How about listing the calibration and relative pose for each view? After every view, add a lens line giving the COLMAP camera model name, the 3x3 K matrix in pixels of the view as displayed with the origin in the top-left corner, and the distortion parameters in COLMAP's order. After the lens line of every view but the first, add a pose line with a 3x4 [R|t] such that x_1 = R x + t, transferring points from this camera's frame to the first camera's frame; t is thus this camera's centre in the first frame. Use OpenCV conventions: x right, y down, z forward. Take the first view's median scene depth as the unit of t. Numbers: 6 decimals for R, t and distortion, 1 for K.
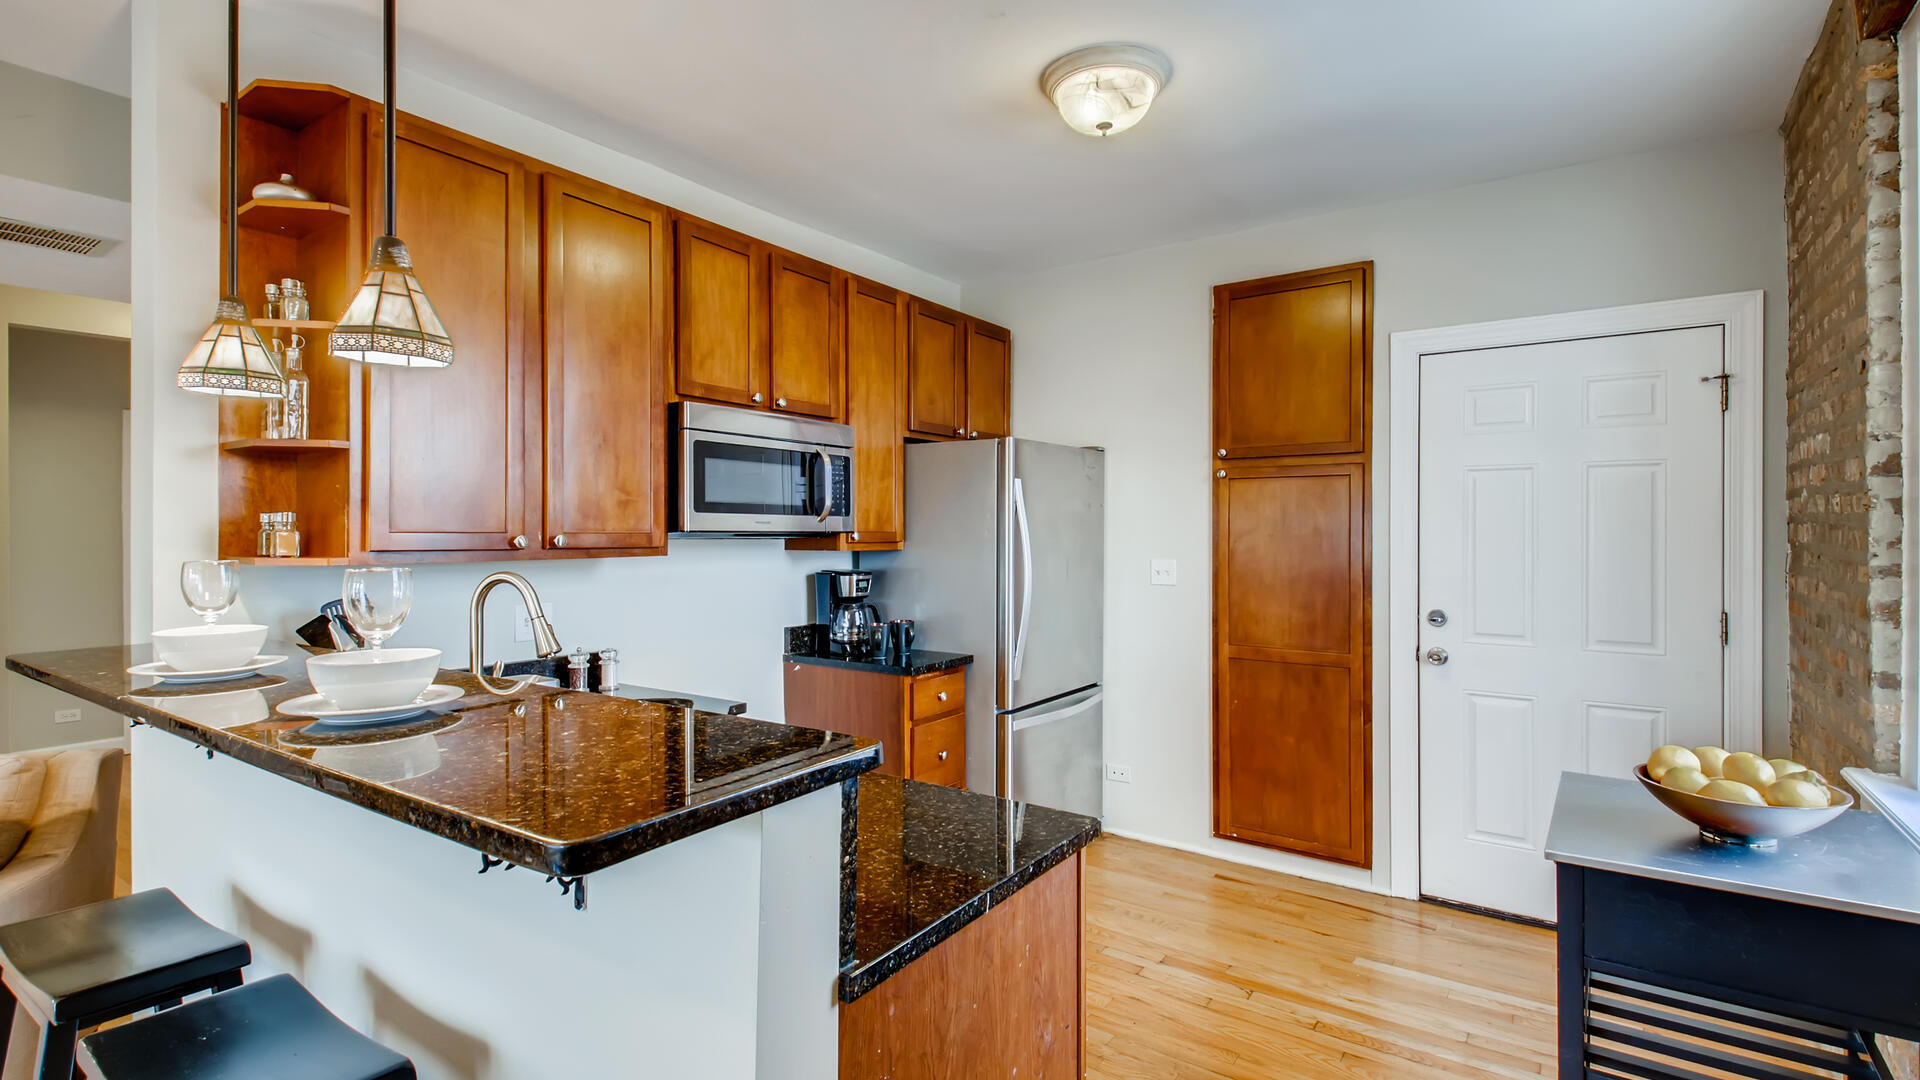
lens RADIAL K [[871.3, 0, 959.2], [0, 871.3, 528.9], [0, 0, 1]] dist [-0.000398, -0.000212]
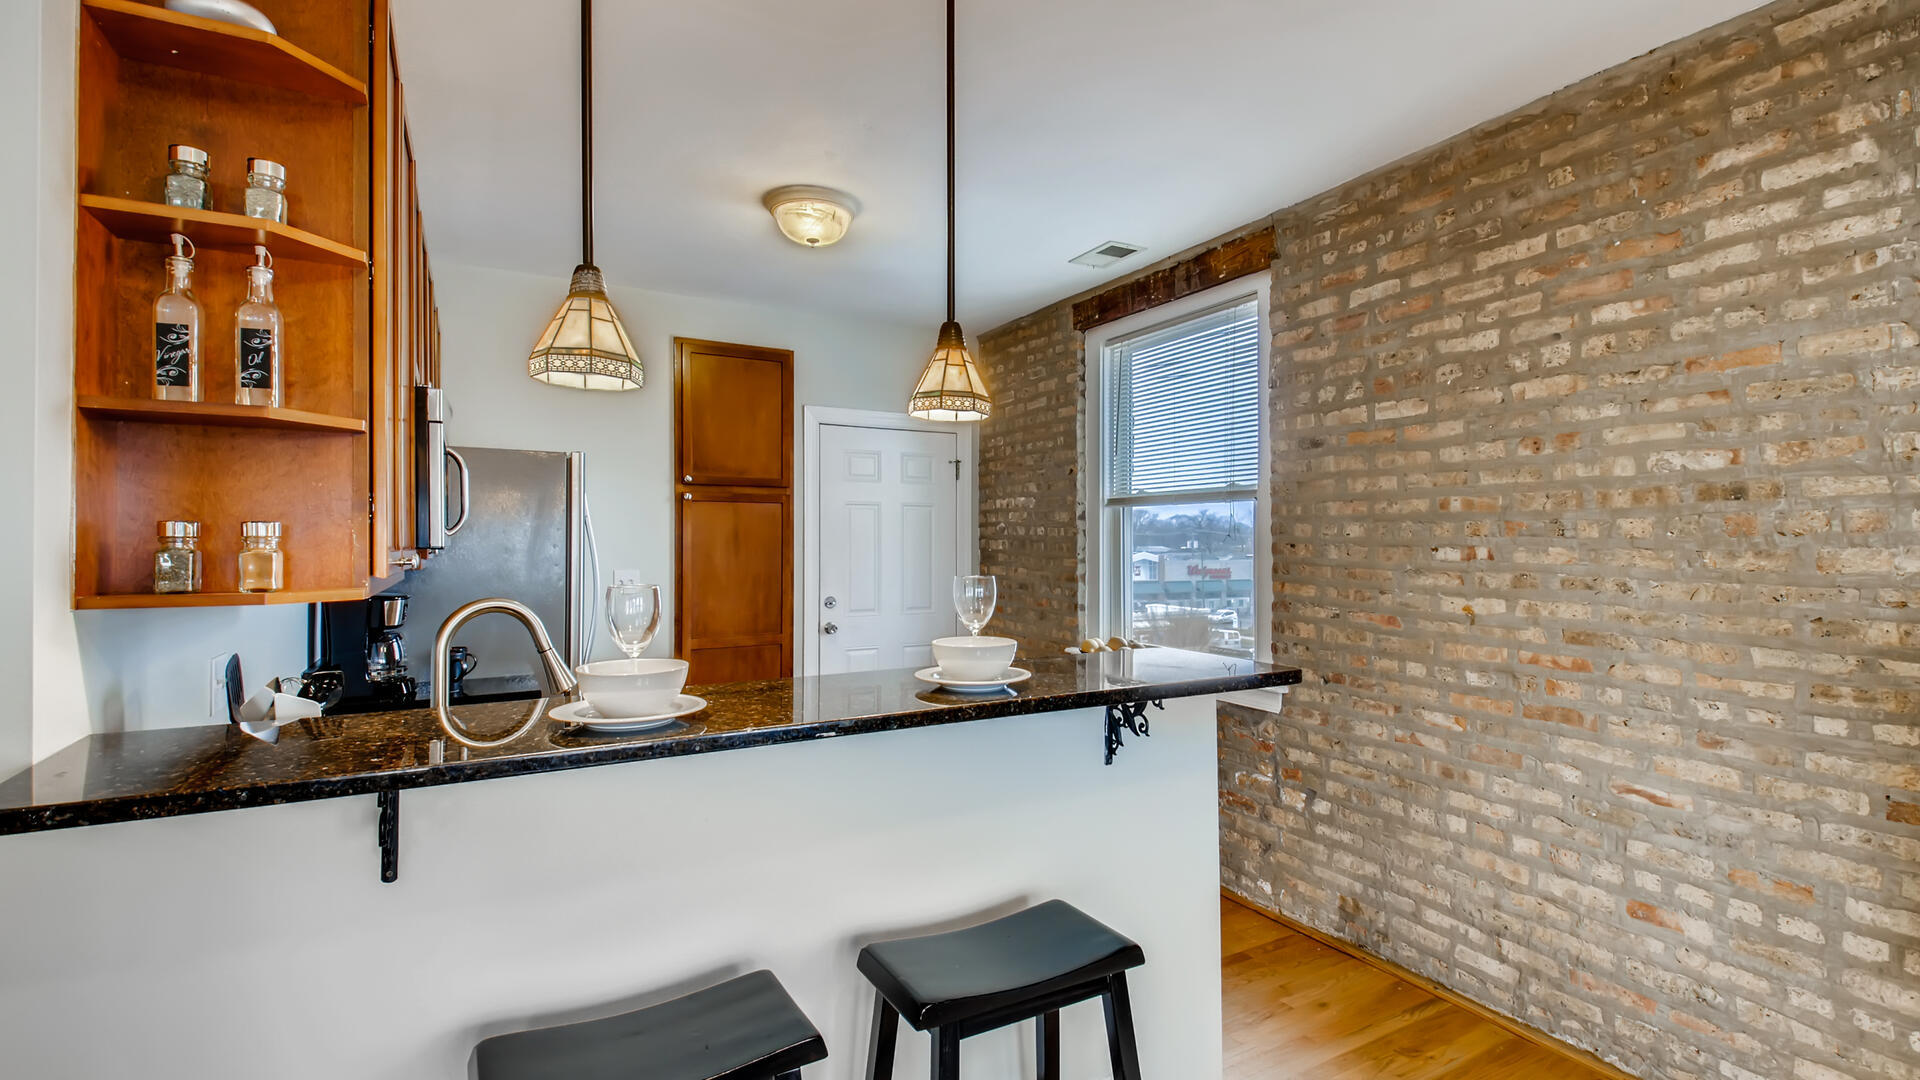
lens RADIAL K [[864.7, 0, 960.0], [0, 864.7, 540.0], [0, 0, 1]] dist [0.000705, 0.000091]
pose [[0.436797, 0.000876, 0.899560, -0.921029], [-0.000991, 0.999999, -0.000493, -0.004519], [-0.899560, -0.000676, 0.436797, 0.220943]]
